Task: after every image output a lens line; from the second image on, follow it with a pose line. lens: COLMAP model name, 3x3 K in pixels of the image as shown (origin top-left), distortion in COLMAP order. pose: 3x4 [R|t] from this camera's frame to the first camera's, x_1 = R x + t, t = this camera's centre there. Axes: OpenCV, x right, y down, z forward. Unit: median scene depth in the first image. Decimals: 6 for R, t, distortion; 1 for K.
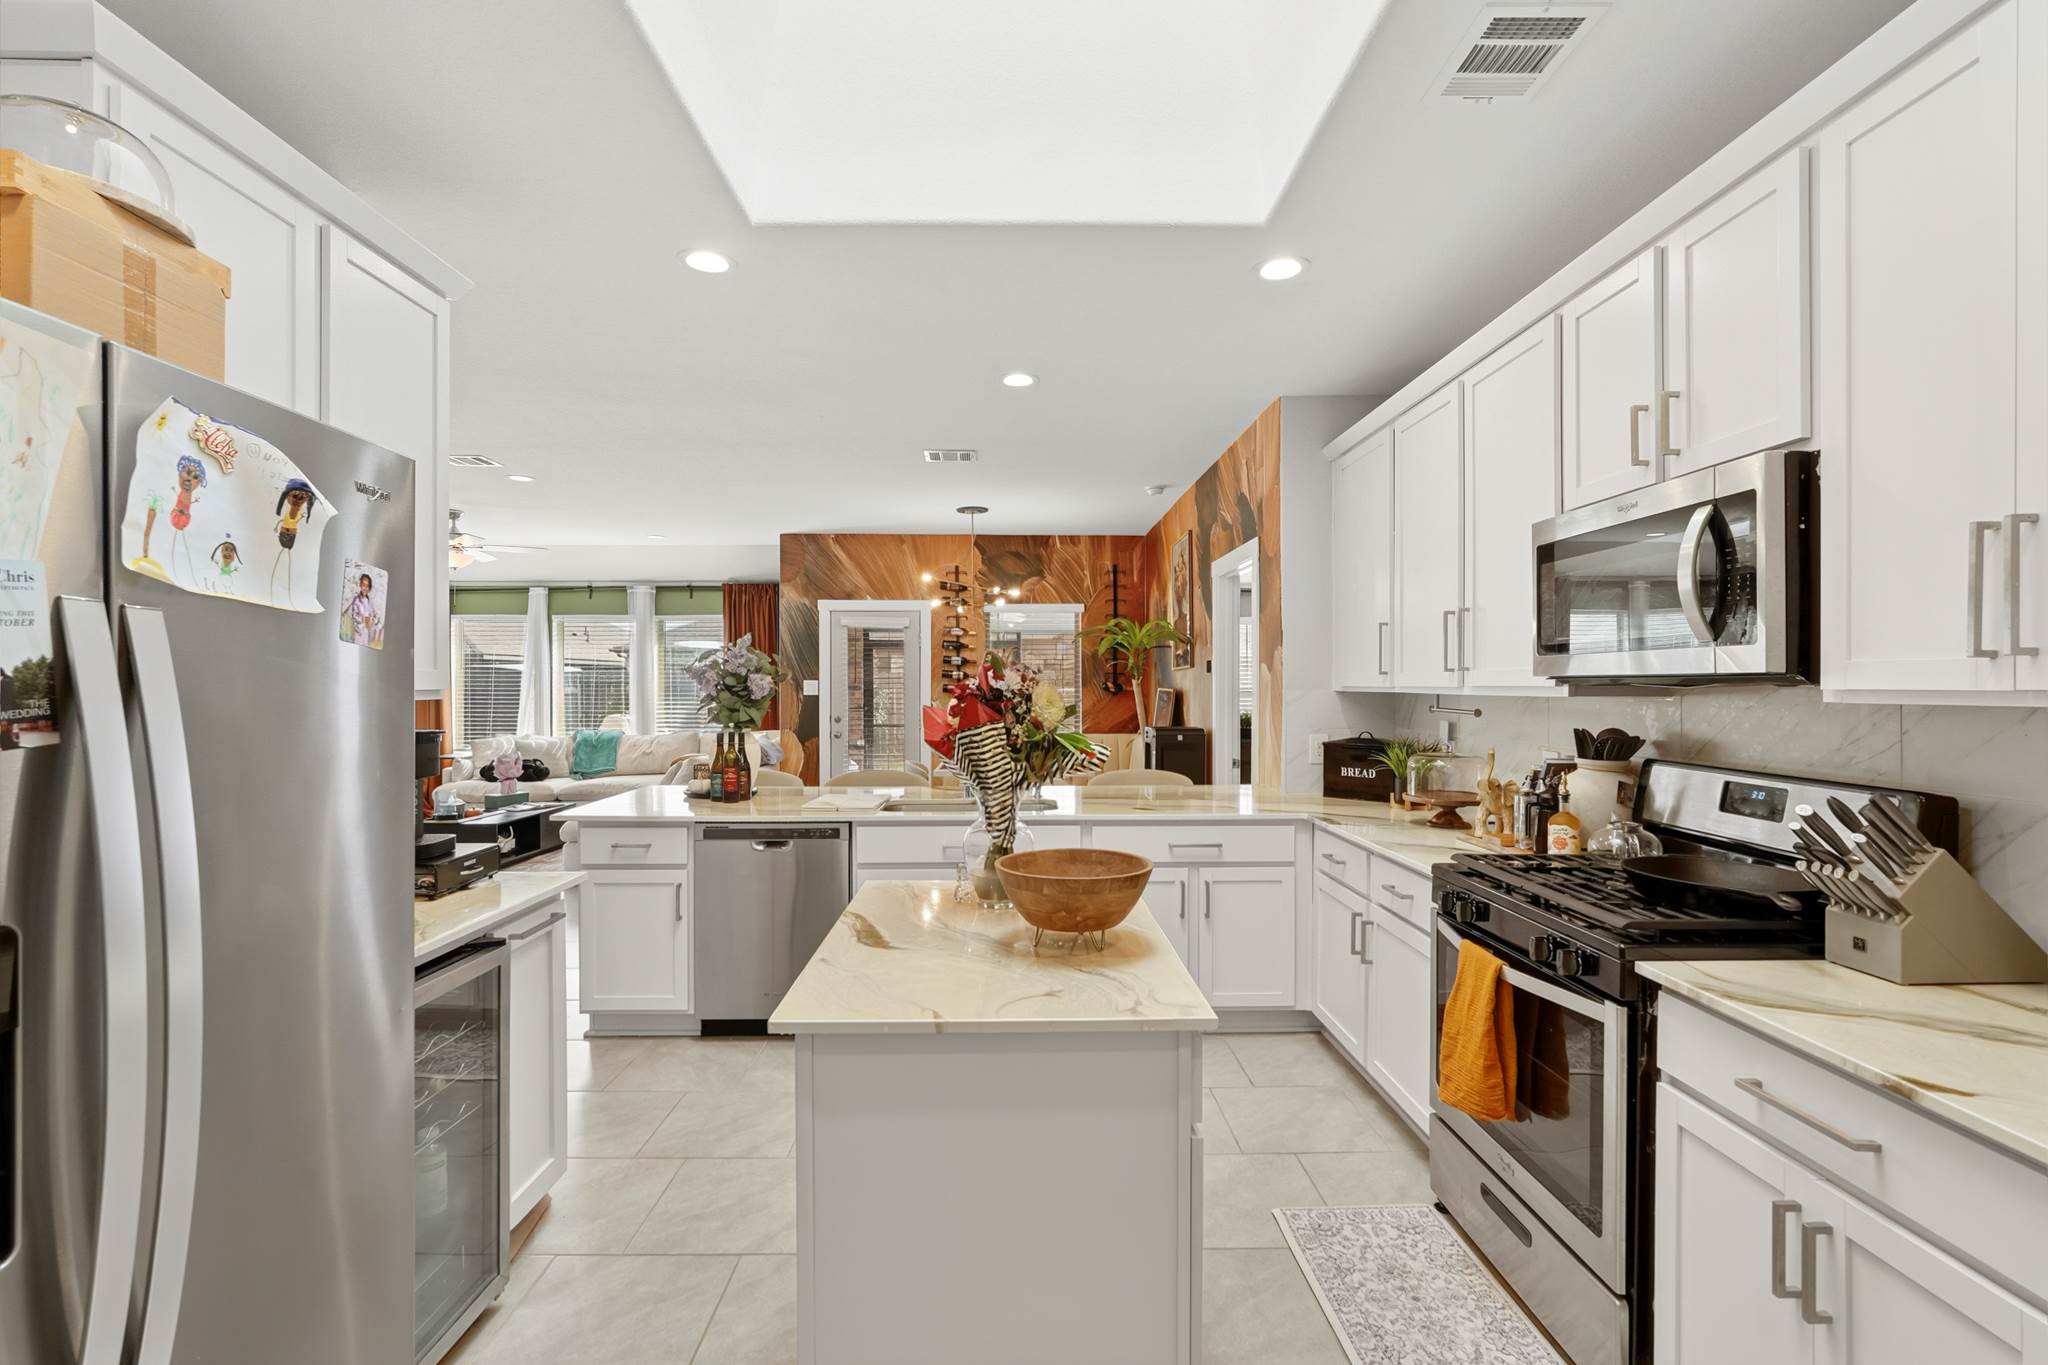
lens RADIAL K [[911.7, 0, 1024.0], [0, 911.7, 682.5], [0, 0, 1]] dist [-0.017917, 0.007672]
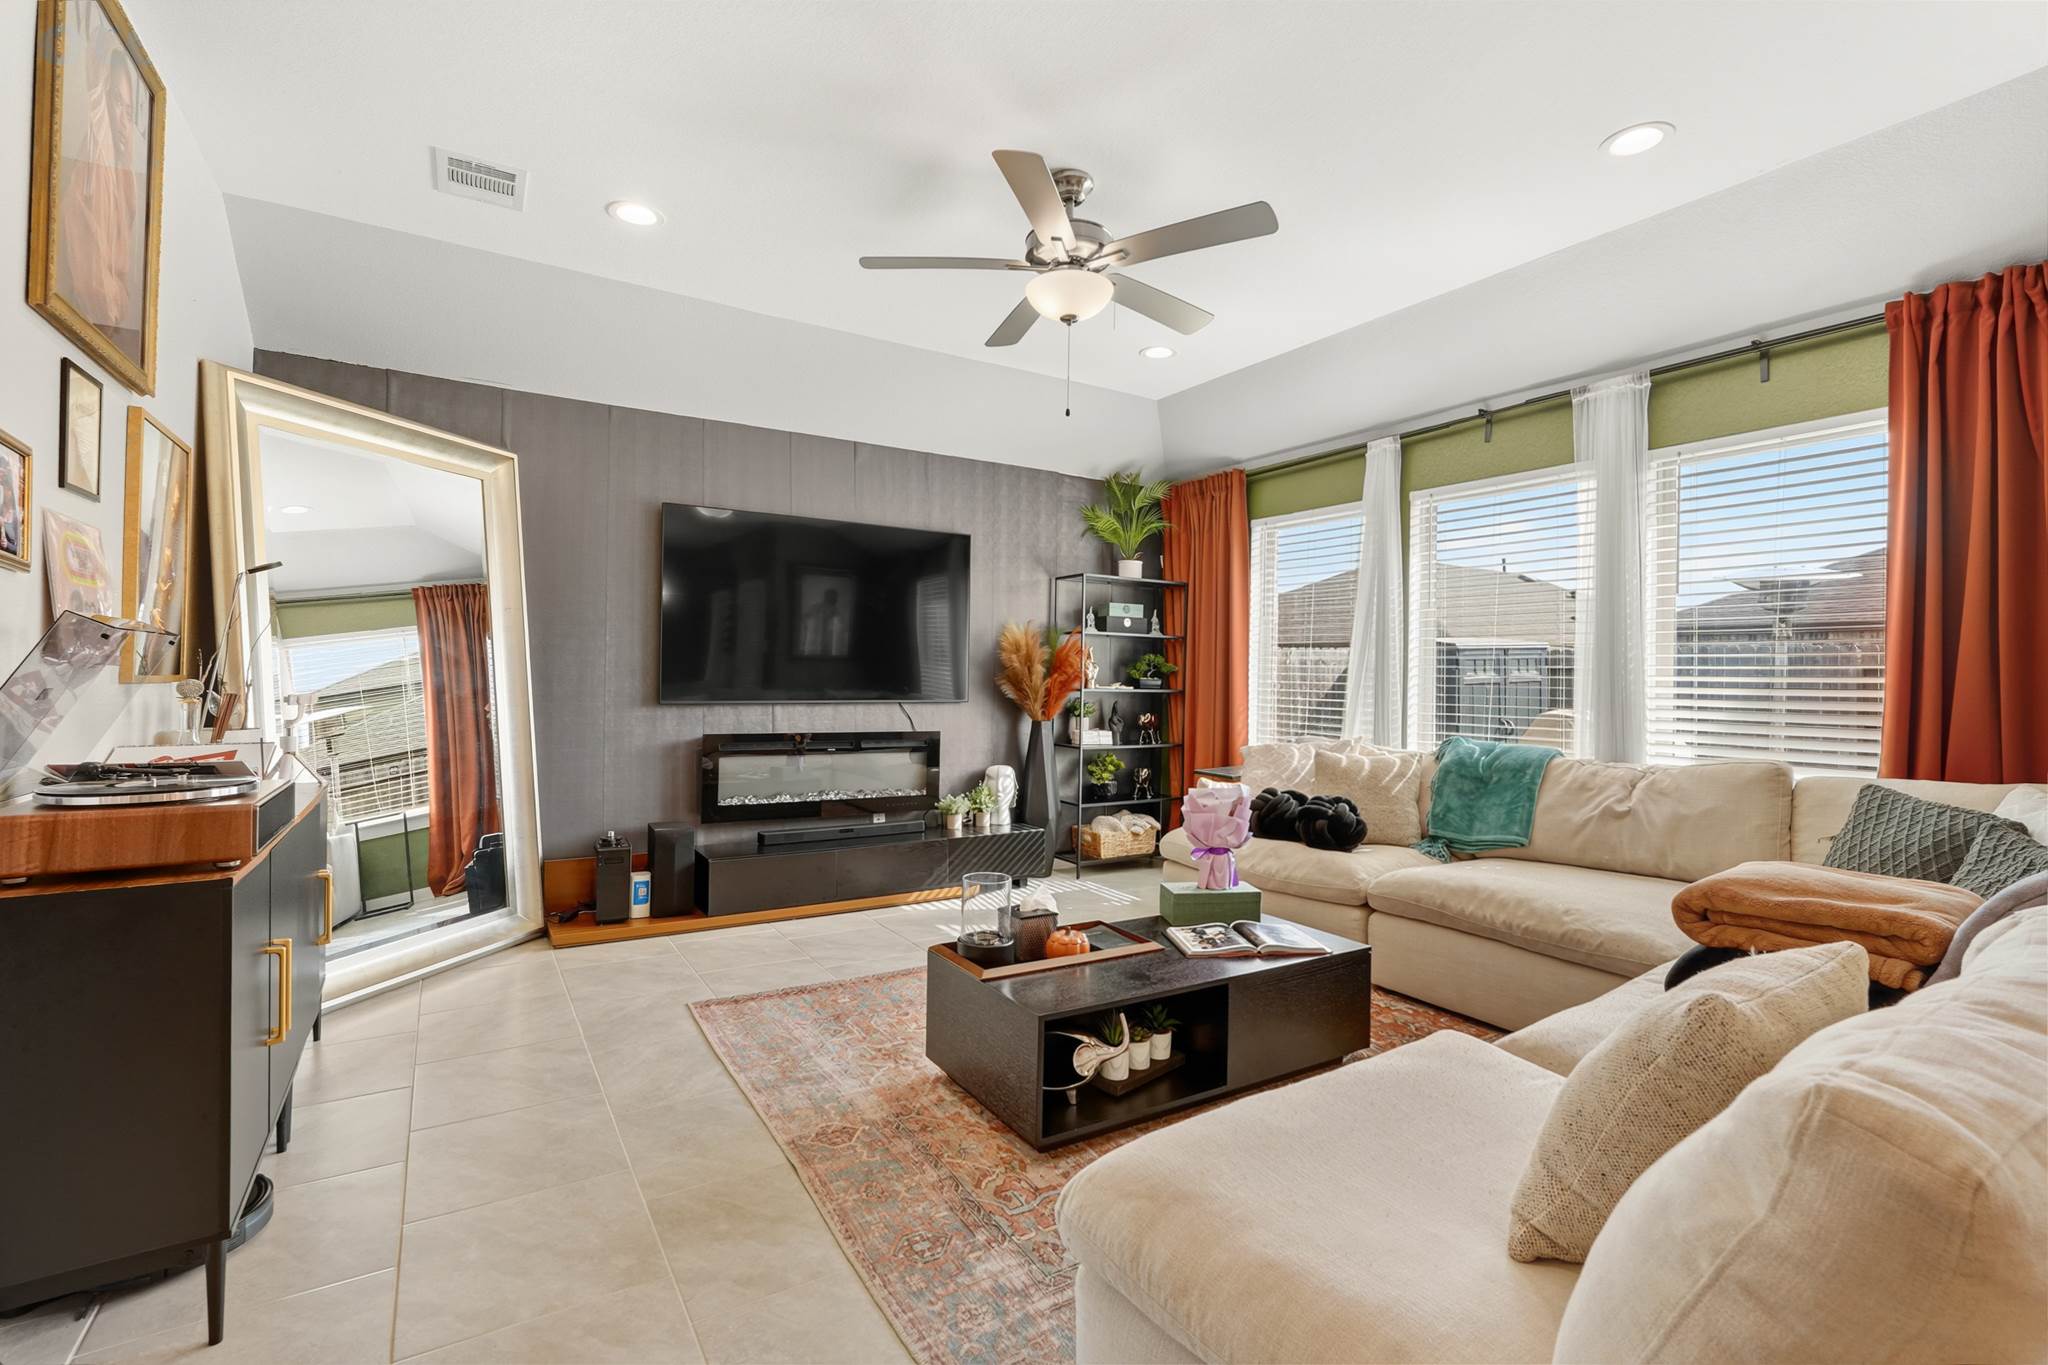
lens RADIAL K [[926.9, 0, 1024.4], [0, 926.9, 663.2], [0, 0, 1]] dist [-0.017732, 0.009499]
pose [[0.526501, -0.002996, -0.850169, -0.306526], [-0.020228, 0.999667, -0.016049, 0.037866], [0.849934, 0.025647, 0.526265, 0.819840]]
